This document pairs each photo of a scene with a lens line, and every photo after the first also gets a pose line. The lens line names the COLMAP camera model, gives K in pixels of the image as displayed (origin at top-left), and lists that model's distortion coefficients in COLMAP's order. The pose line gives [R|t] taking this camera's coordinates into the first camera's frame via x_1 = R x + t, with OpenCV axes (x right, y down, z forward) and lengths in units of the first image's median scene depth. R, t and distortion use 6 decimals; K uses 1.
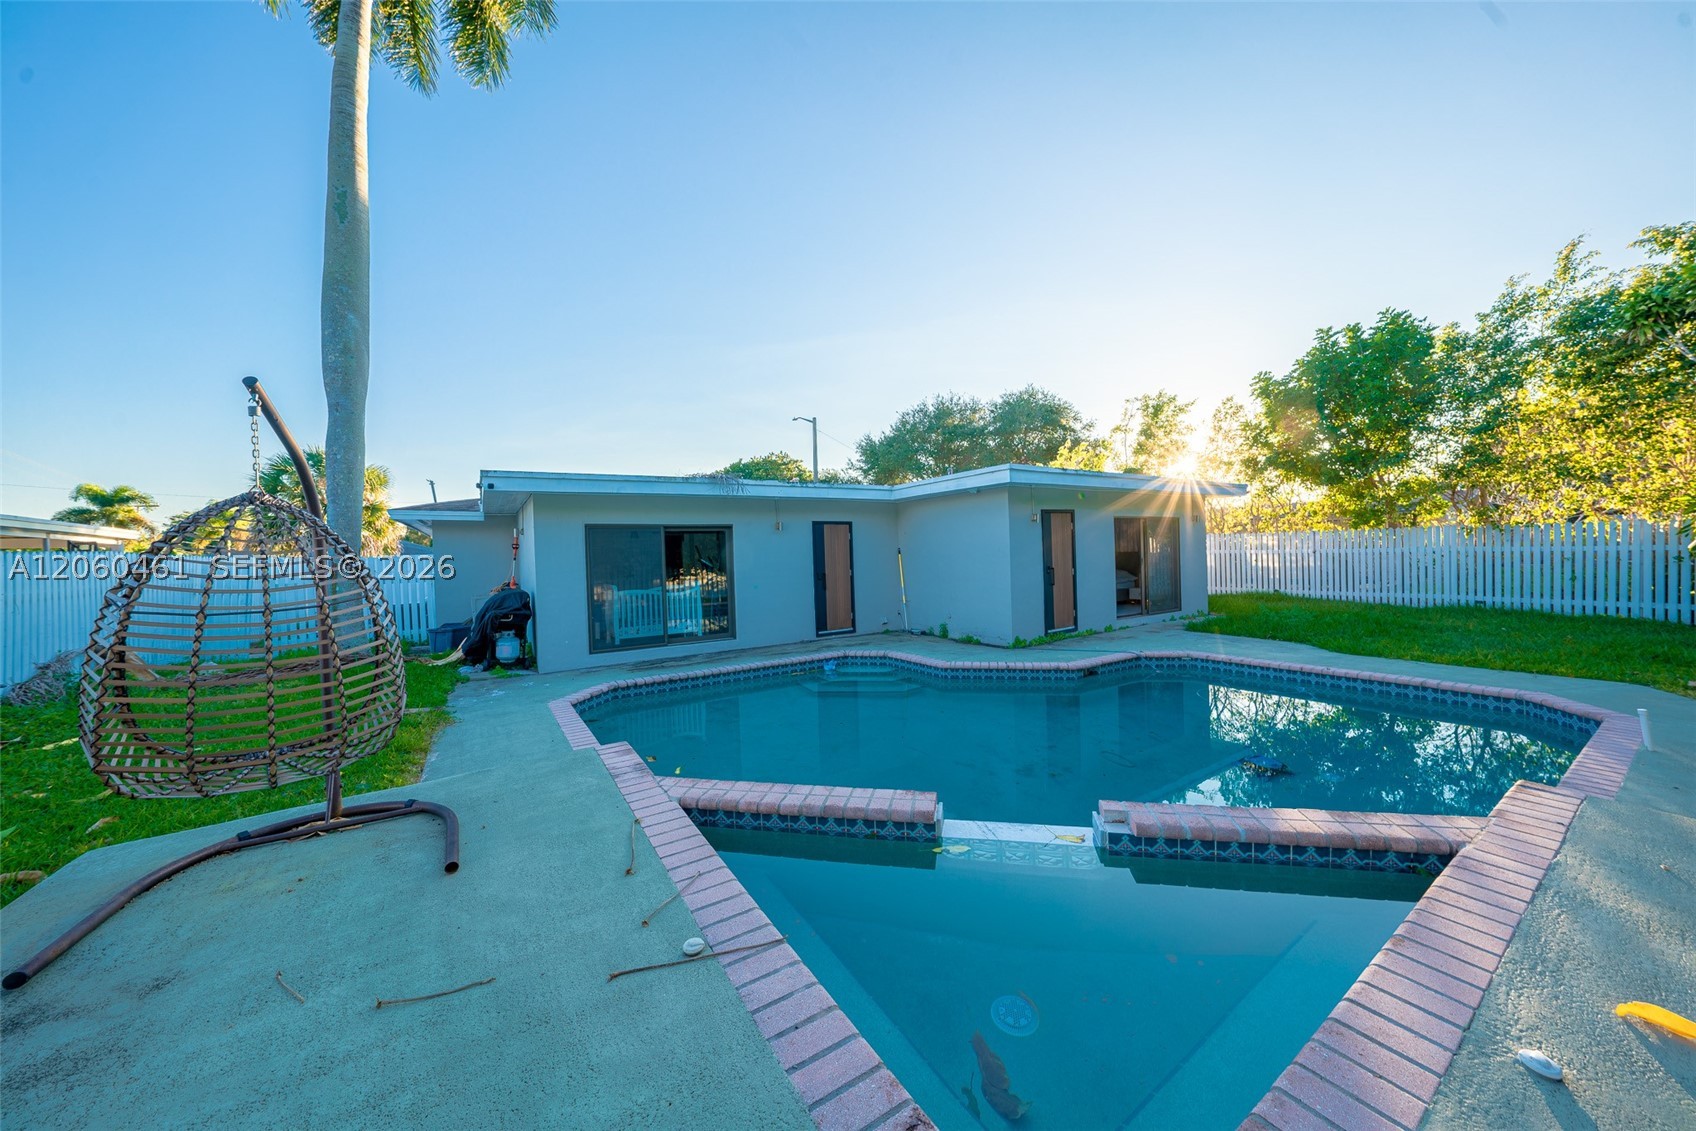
lens RADIAL K [[577.9, 0, 848.0], [0, 577.9, 565.5], [0, 0, 1]] dist [-0.024267, 0.000211]
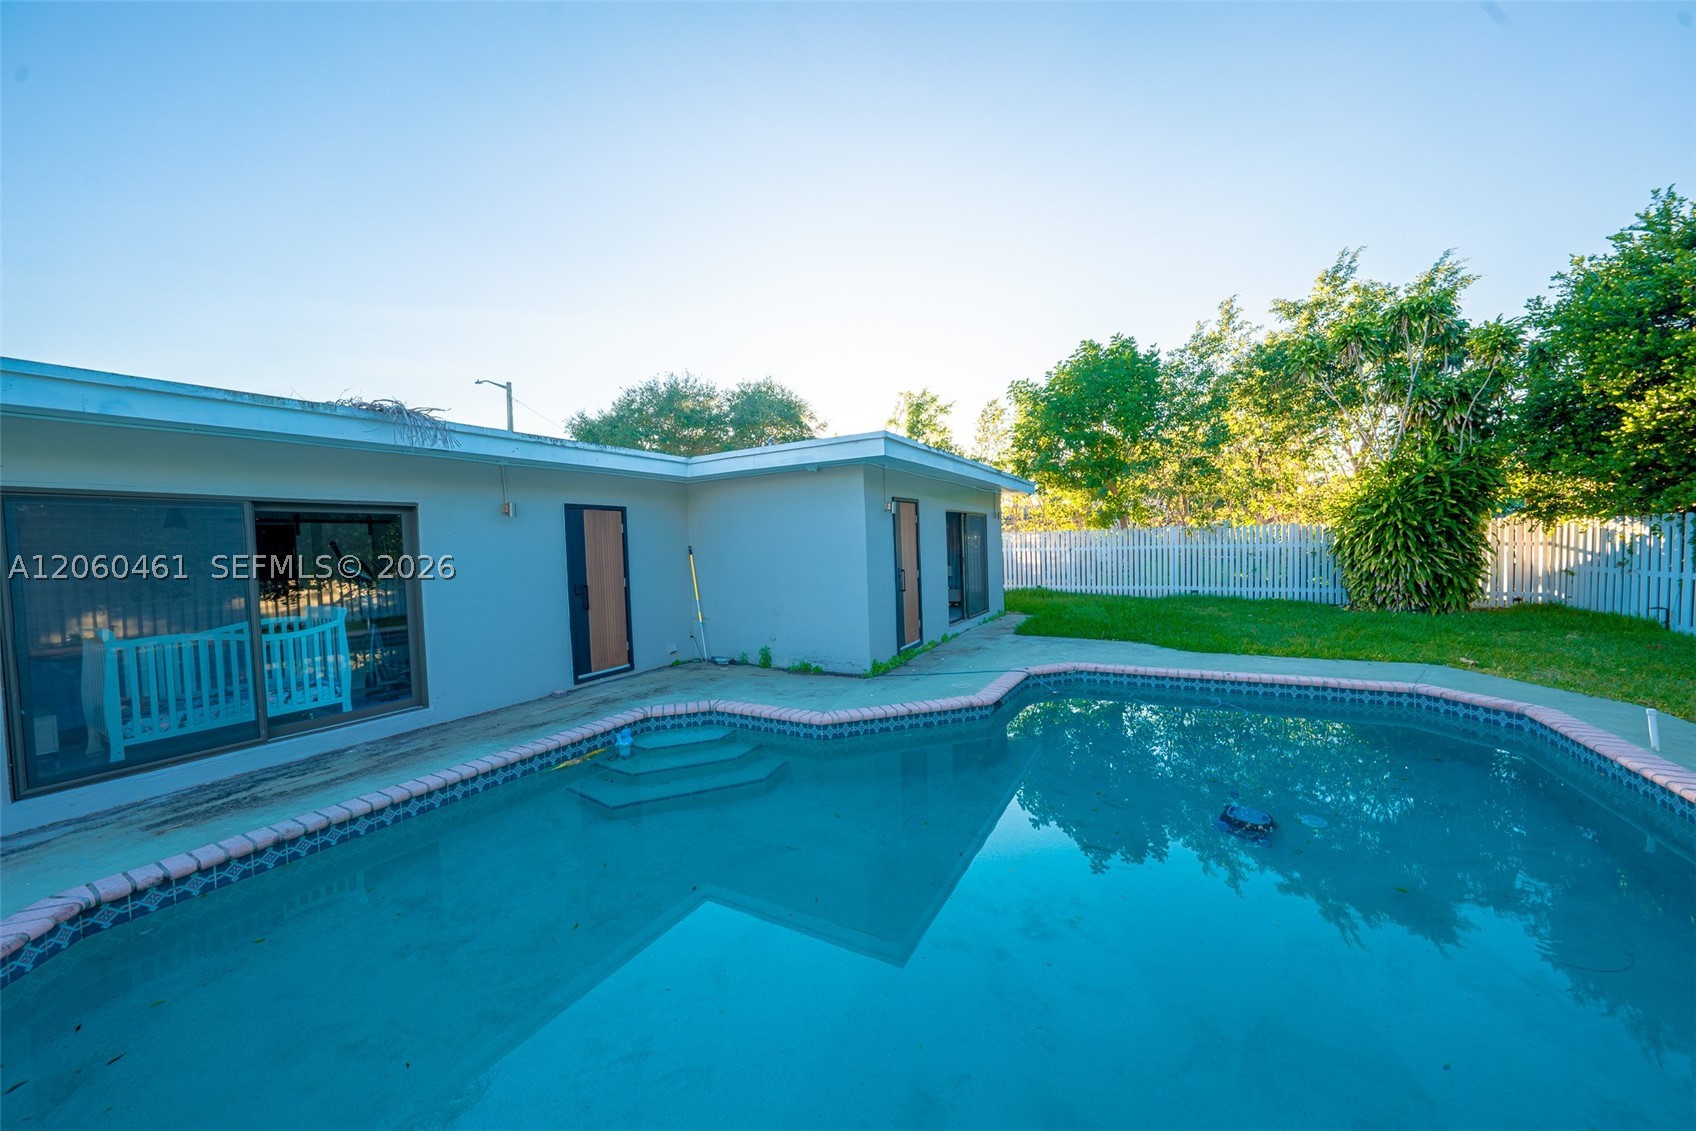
lens RADIAL K [[582.6, 0, 851.3], [0, 582.6, 562.5], [0, 0, 1]] dist [-0.026165, 0.005590]
pose [[0.877860, -0.013626, 0.478723, -0.089841], [0.016201, 0.999868, -0.001249, -0.005971], [-0.478643, 0.008853, 0.877965, 0.284039]]
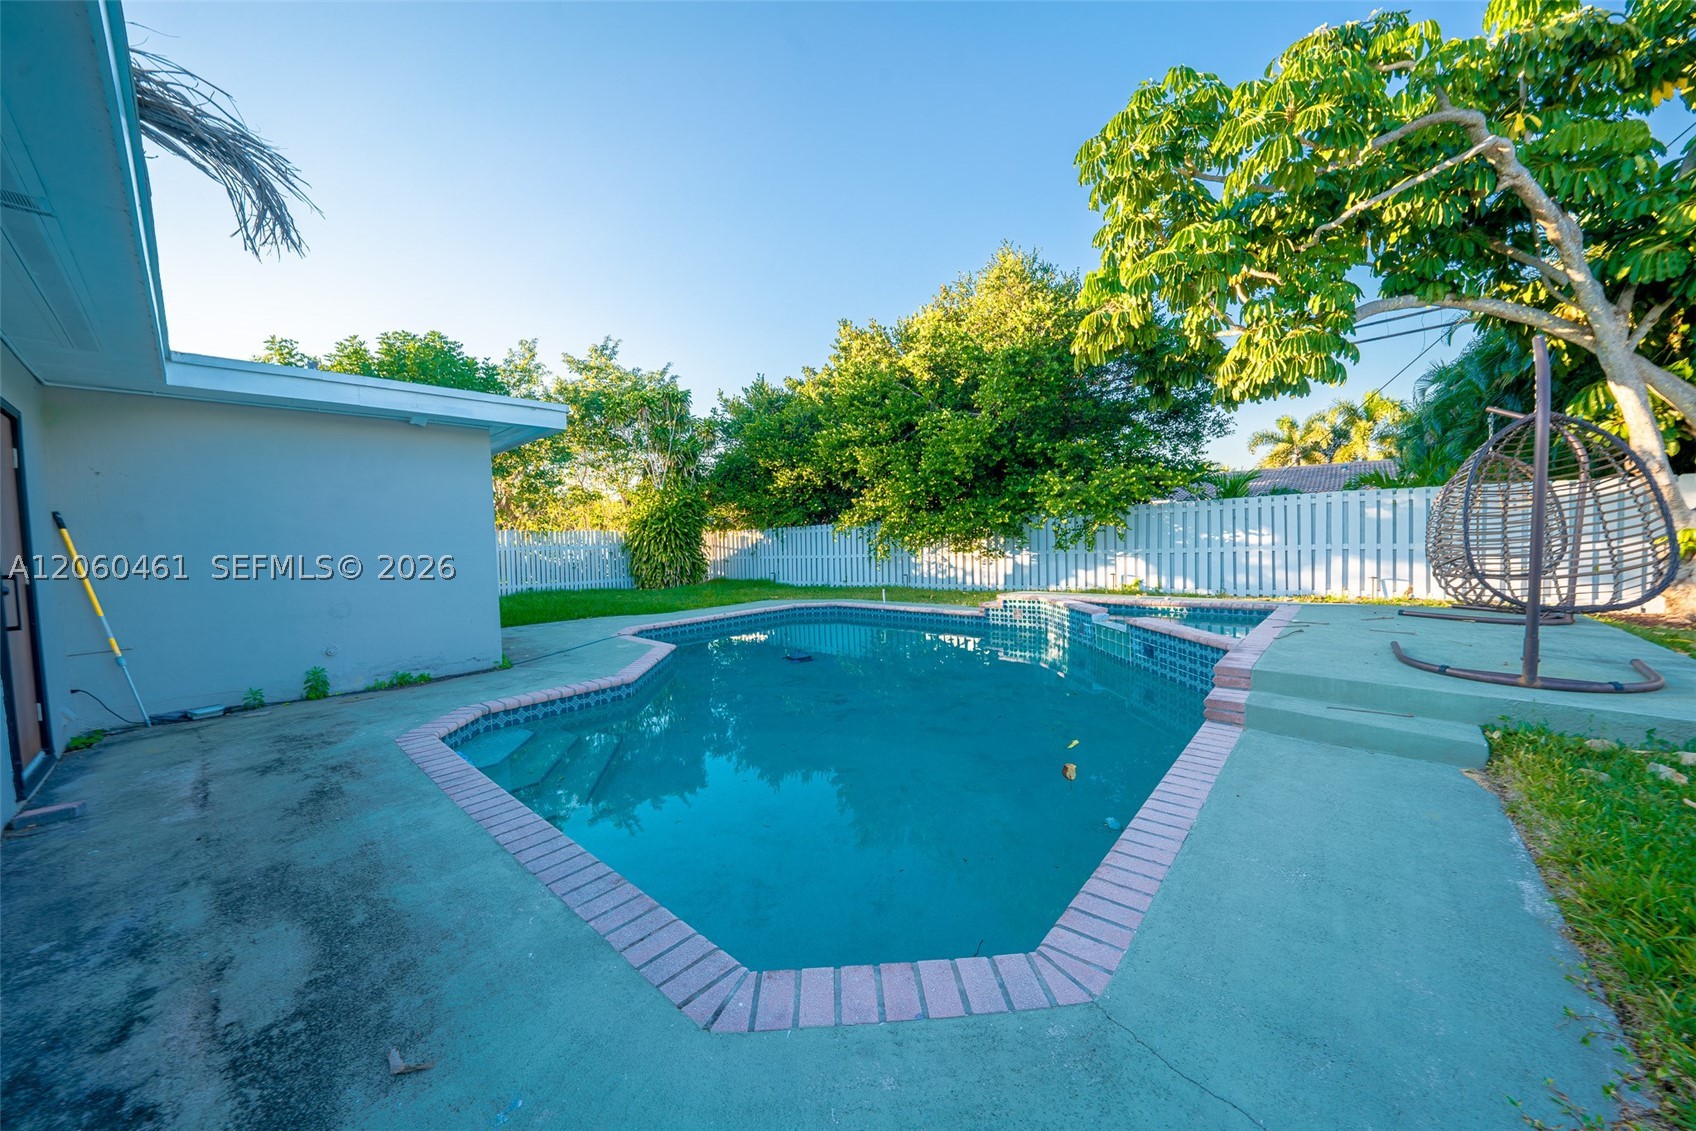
lens RADIAL K [[582.6, 0, 851.3], [0, 582.6, 562.5], [0, 0, 1]] dist [-0.026165, 0.005590]
pose [[-0.278440, 0.000959, 0.960453, -0.418174], [0.062966, 0.997866, 0.017258, 0.028603], [-0.958387, 0.065281, -0.277907, 0.671382]]
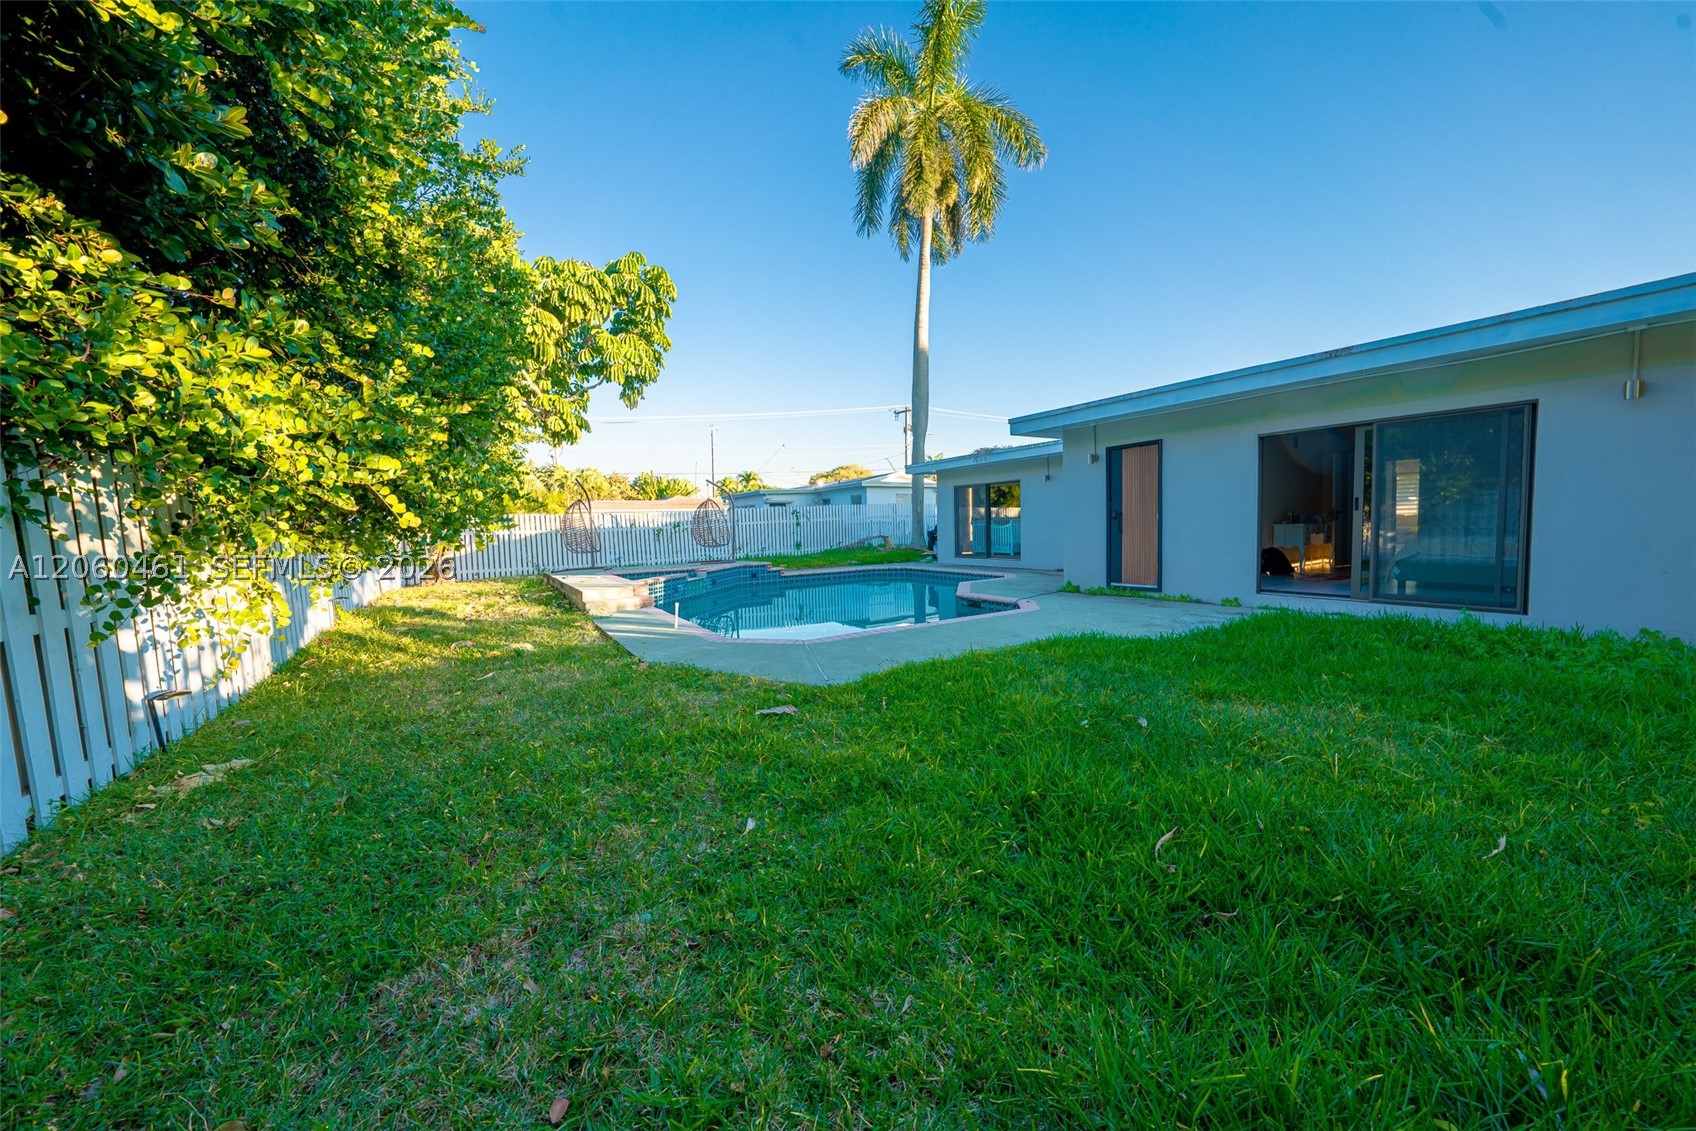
lens RADIAL K [[577.9, 0, 848.0], [0, 577.9, 565.5], [0, 0, 1]] dist [-0.024267, 0.000211]
pose [[0.011783, 0.104447, -0.994461, 1.120836], [0.009389, 0.994474, 0.104560, -0.012061], [0.999886, -0.010569, 0.010737, 0.514441]]
